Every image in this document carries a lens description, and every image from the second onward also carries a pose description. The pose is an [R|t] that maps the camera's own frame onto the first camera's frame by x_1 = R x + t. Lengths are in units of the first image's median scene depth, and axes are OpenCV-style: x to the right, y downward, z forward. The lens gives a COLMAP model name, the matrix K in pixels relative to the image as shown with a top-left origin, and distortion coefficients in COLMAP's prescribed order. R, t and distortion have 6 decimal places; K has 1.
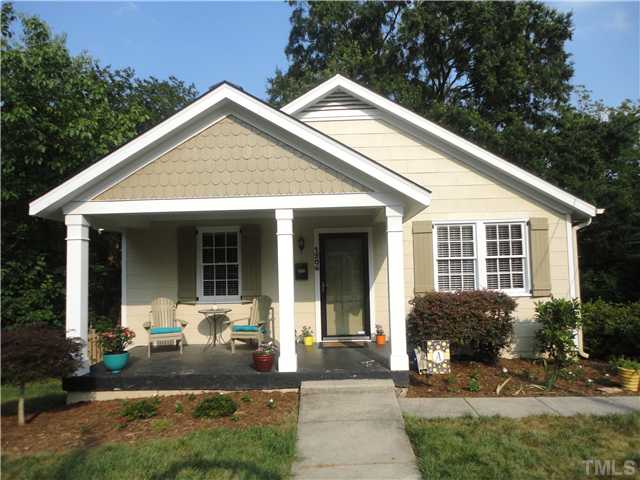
lens RADIAL K [[464.8, 0, 320.0], [0, 464.8, 240.0], [0, 0, 1]] dist [-0.004852, 0.001738]
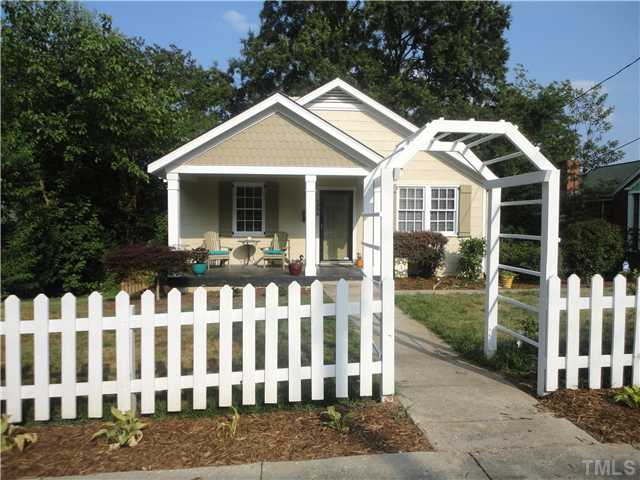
lens RADIAL K [[464.8, 0, 320.0], [0, 464.8, 240.0], [0, 0, 1]] dist [-0.004852, 0.001738]
pose [[0.992290, 0.022972, 0.121790, -0.172468], [-0.035340, 0.994321, 0.100385, -0.004600], [-0.118793, -0.103915, 0.987466, -0.436754]]
